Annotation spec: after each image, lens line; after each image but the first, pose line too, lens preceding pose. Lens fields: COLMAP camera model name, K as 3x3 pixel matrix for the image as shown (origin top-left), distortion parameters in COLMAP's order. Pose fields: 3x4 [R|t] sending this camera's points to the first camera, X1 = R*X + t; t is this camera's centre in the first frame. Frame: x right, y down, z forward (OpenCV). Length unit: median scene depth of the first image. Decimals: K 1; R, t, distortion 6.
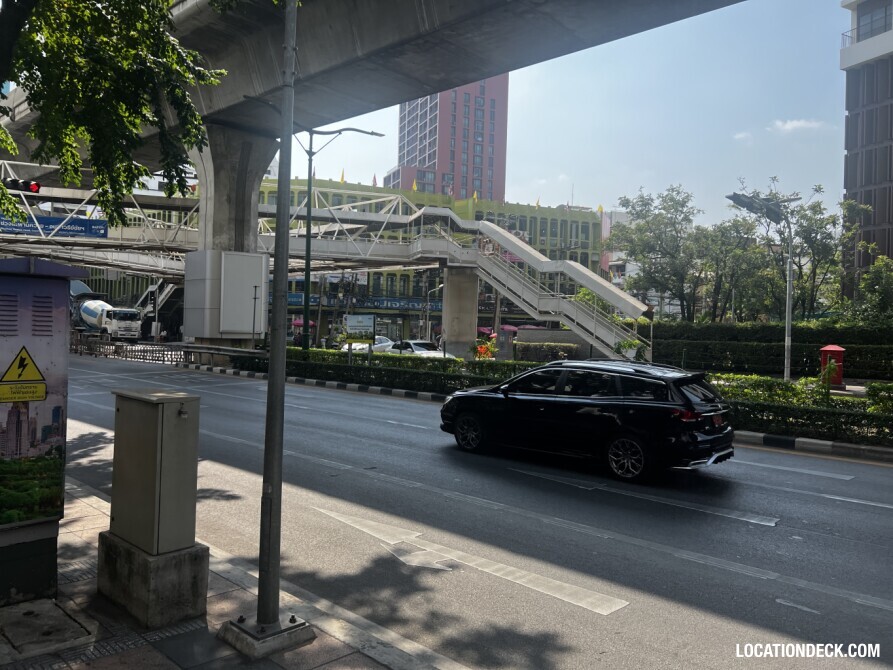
lens RADIAL K [[664.6, 0, 451.1], [0, 664.6, 329.7], [0, 0, 1]] dist [0.072371, -0.091658]
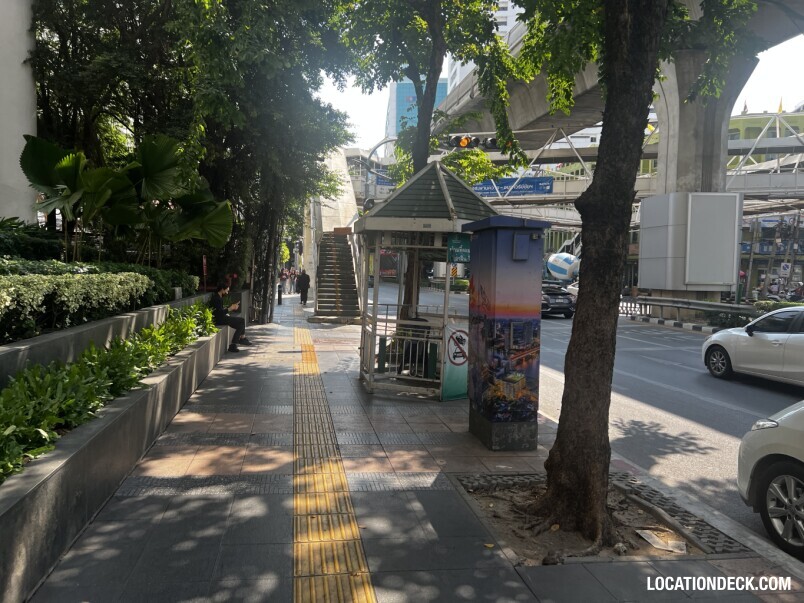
lens RADIAL K [[598.3, 0, 406.1], [0, 598.3, 296.7], [0, 0, 1]] dist [0.072371, -0.091658]
pose [[0.805112, 0.017570, -0.592862, -0.156933], [-0.000718, 0.999589, 0.028649, -0.001707], [0.593122, -0.022640, 0.804794, 0.119656]]
